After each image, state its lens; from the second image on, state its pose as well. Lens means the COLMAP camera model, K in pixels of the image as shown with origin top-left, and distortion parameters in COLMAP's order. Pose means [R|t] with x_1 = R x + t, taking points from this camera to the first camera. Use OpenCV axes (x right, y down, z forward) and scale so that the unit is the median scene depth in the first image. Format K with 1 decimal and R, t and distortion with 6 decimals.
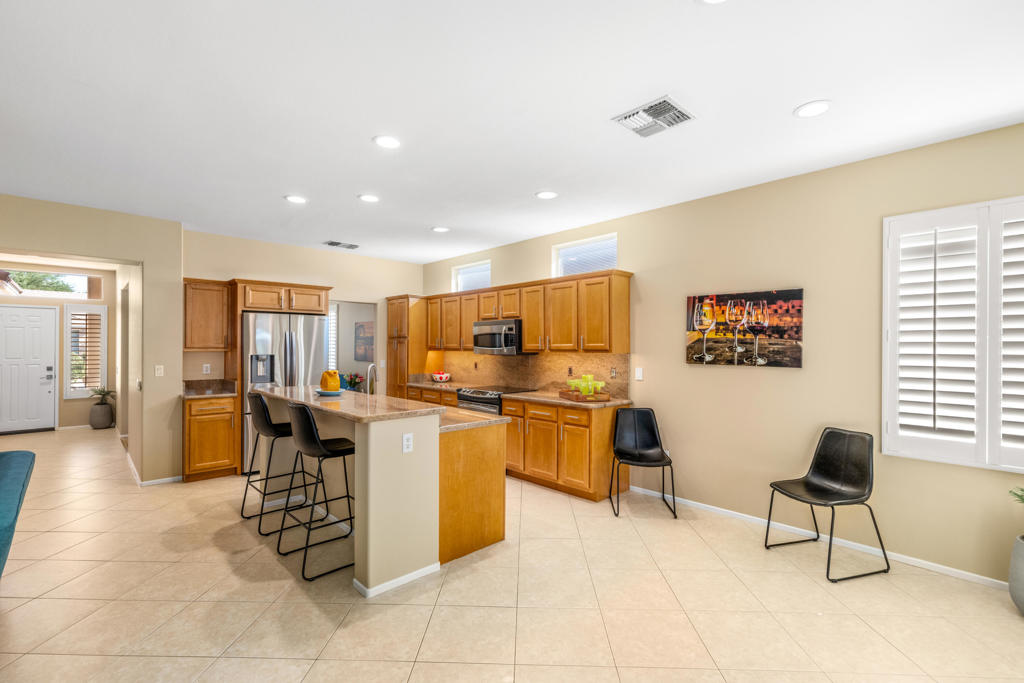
lens RADIAL K [[459.2, 0, 516.3], [0, 459.2, 345.3], [0, 0, 1]] dist [0.011389, -0.001453]
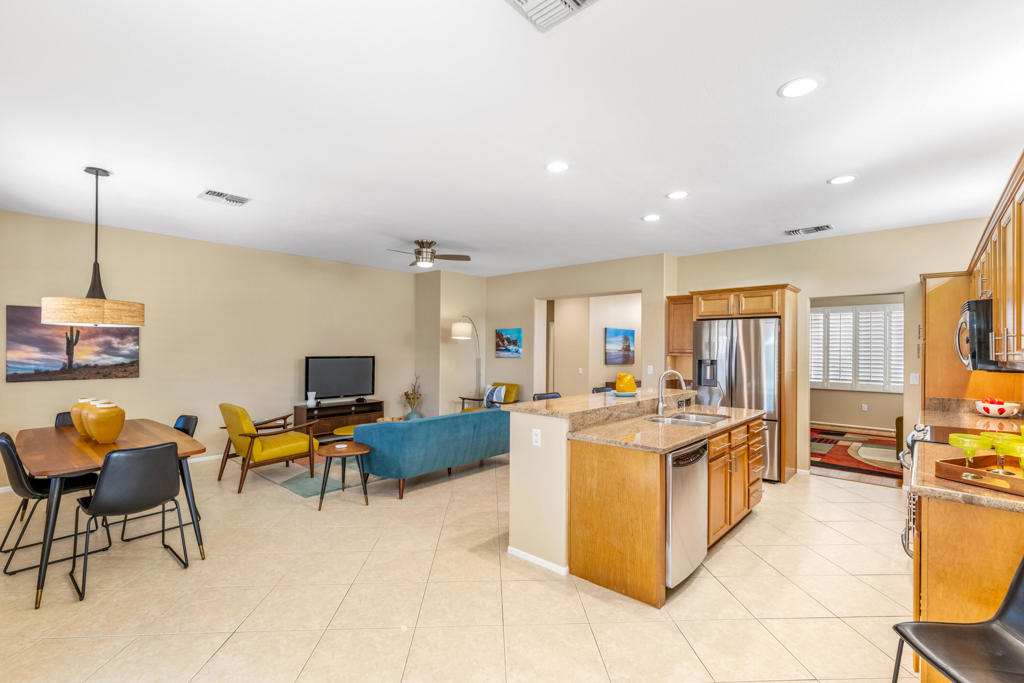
lens RADIAL K [[459.2, 0, 507.1], [0, 459.2, 346.7], [0, 0, 1]] dist [0.011389, -0.001453]
pose [[0.072369, -0.006559, -0.997356, 0.535742], [-0.005099, 0.999963, -0.006946, 0.000836], [0.997365, 0.005588, 0.072333, 0.526140]]
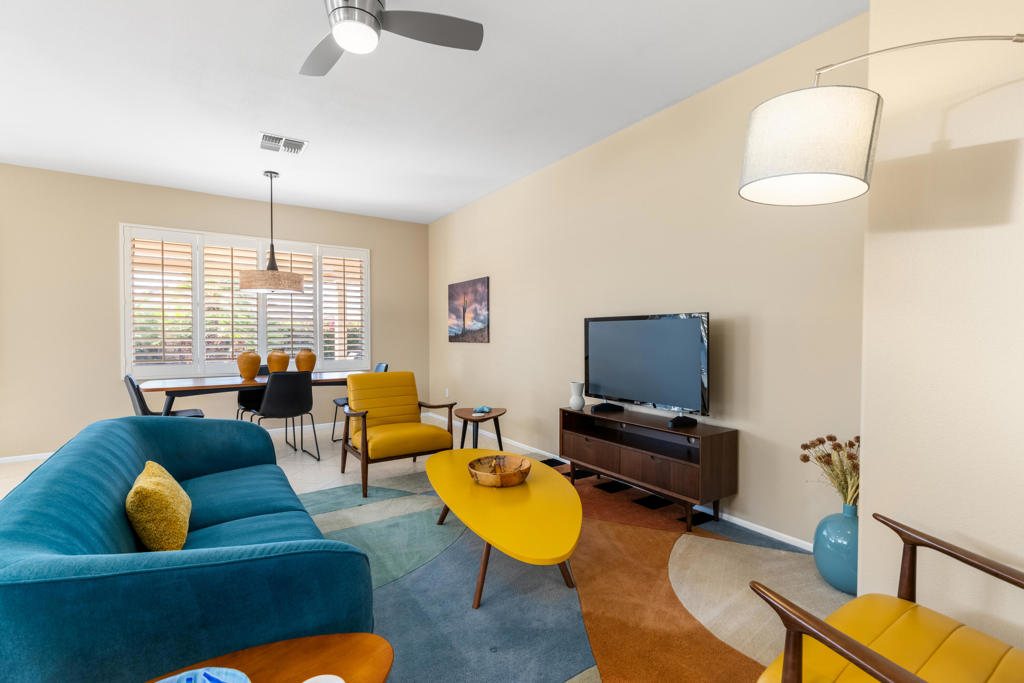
lens RADIAL K [[459.2, 0, 513.8], [0, 459.2, 342.1], [0, 0, 1]] dist [0.011389, -0.001453]
pose [[-0.987790, -0.007651, 0.155603, -0.950575], [-0.005308, 0.999866, 0.015464, 0.055460], [-0.155700, 0.014449, -0.987699, 0.815046]]
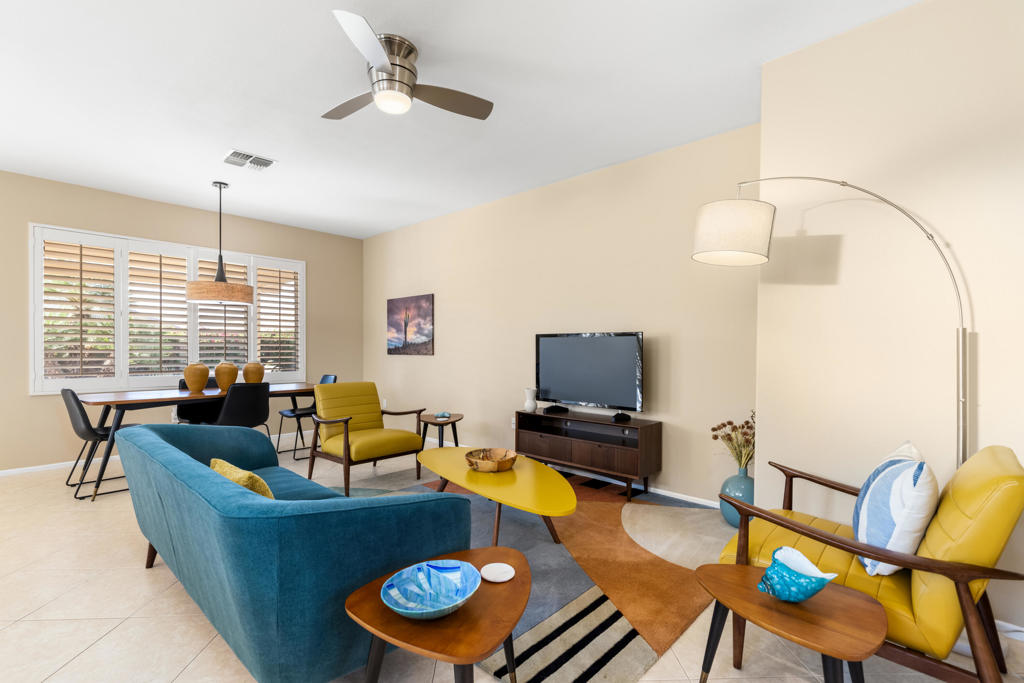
lens RADIAL K [[459.2, 0, 513.1], [0, 459.2, 350.9], [0, 0, 1]] dist [0.011389, -0.001453]
pose [[-0.997208, -0.010729, -0.073906, -0.831269], [-0.011087, 0.999929, 0.004443, 0.055871], [0.073853, 0.005250, -0.997255, 0.944217]]
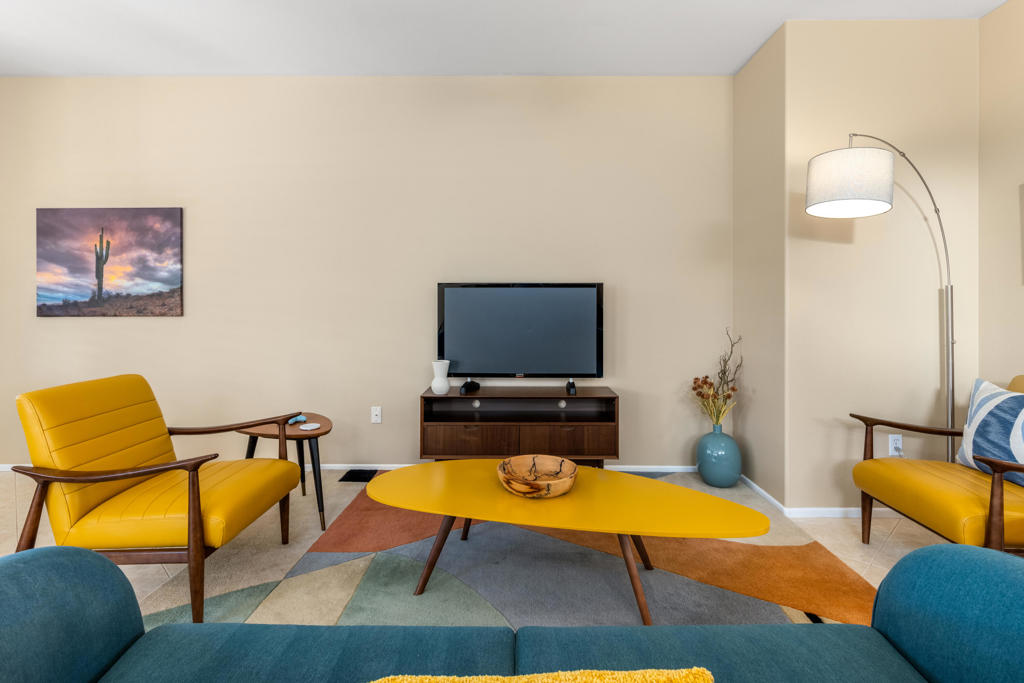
lens RADIAL K [[514.9, 0, 515.2], [0, 514.9, 297.6], [0, 0, 1]] dist [0.009085, -0.000755]
pose [[-0.693437, -0.012469, -0.720410, -0.487242], [-0.003302, 0.999895, -0.014127, 0.056563], [0.720510, -0.007417, -0.693405, 0.601978]]
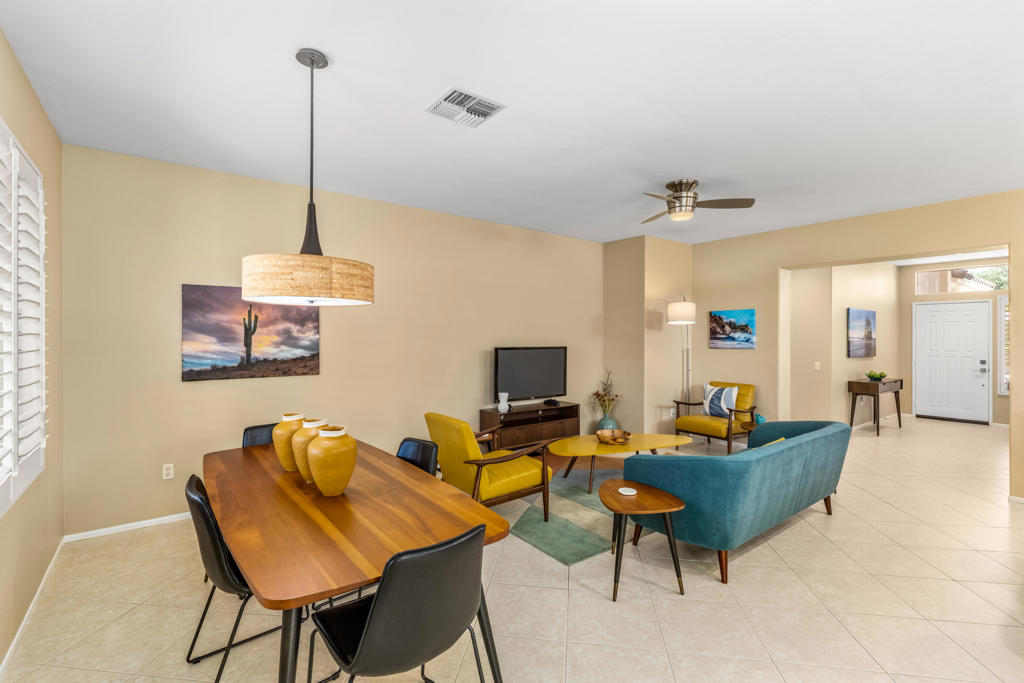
lens RADIAL K [[459.2, 0, 507.6], [0, 459.2, 334.4], [0, 0, 1]] dist [0.011389, -0.001453]
pose [[-0.113841, -0.006767, -0.993476, 0.176843], [-0.002457, 0.999976, -0.006530, -0.000143], [0.993496, 0.001697, -0.113855, 0.161531]]
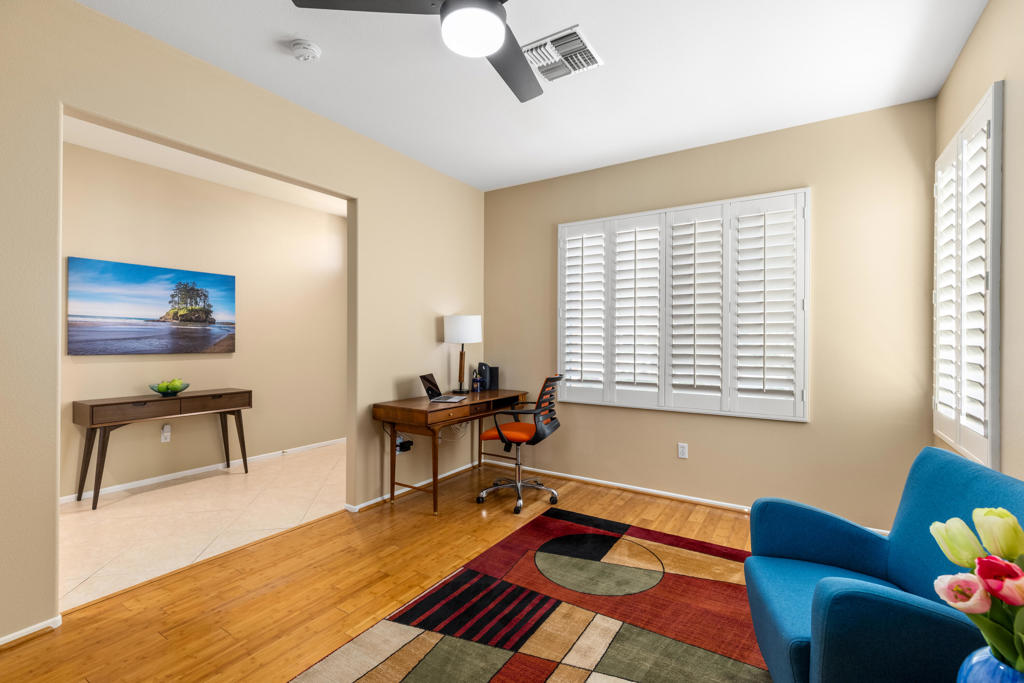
lens RADIAL K [[459.2, 0, 513.9], [0, 459.2, 339.5], [0, 0, 1]] dist [0.011389, -0.001453]
pose [[0.245241, -0.000474, -0.969462, -0.547972], [0.000177, 1.000000, -0.000444, 0.038358], [0.969462, -0.000063, 0.245241, 1.647595]]
